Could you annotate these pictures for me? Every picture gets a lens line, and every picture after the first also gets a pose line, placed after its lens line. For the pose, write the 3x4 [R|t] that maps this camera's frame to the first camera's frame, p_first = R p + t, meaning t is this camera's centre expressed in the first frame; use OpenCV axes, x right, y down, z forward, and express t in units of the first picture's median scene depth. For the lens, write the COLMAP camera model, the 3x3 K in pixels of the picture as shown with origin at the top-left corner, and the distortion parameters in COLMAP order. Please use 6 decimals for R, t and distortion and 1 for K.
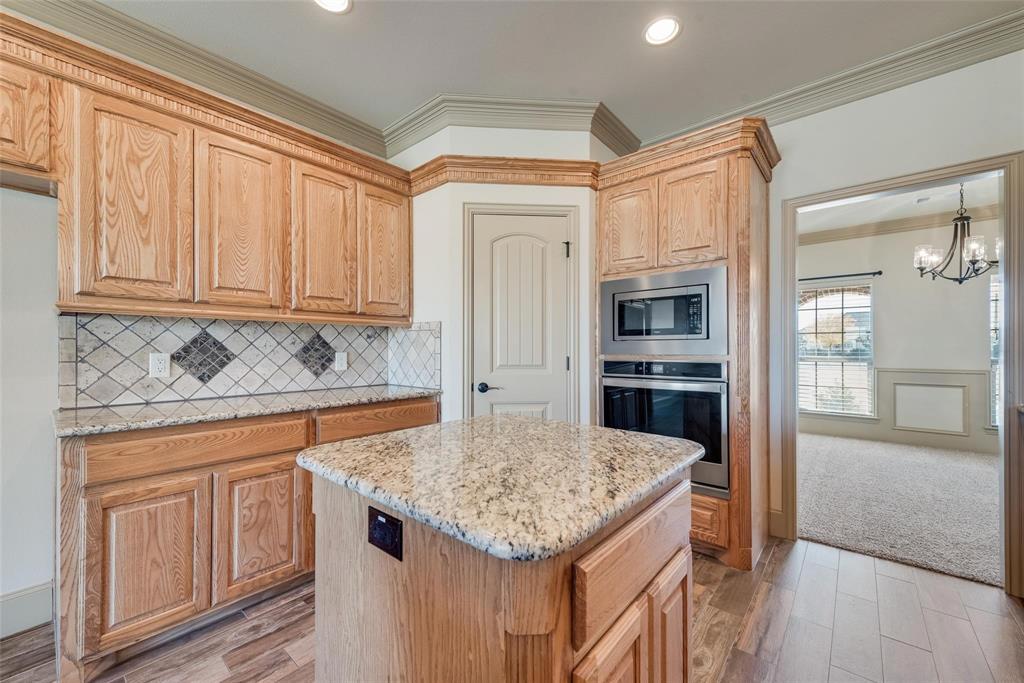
lens RADIAL K [[400.6, 0, 505.5], [0, 400.6, 348.3], [0, 0, 1]] dist [-0.001470, -0.002305]
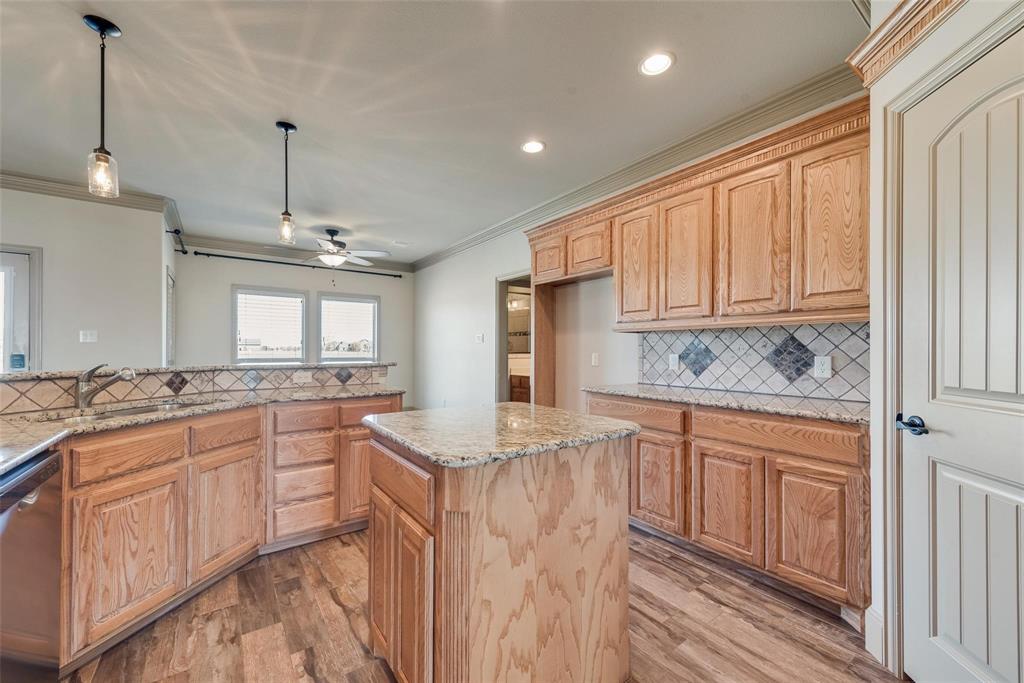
lens RADIAL K [[400.6, 0, 518.2], [0, 400.6, 348.7], [0, 0, 1]] dist [-0.001470, -0.002305]
pose [[-0.235302, -0.004318, -0.971913, 0.654885], [-0.004916, 0.999983, -0.003253, 0.000101], [0.971910, 0.004012, -0.235319, 0.674489]]
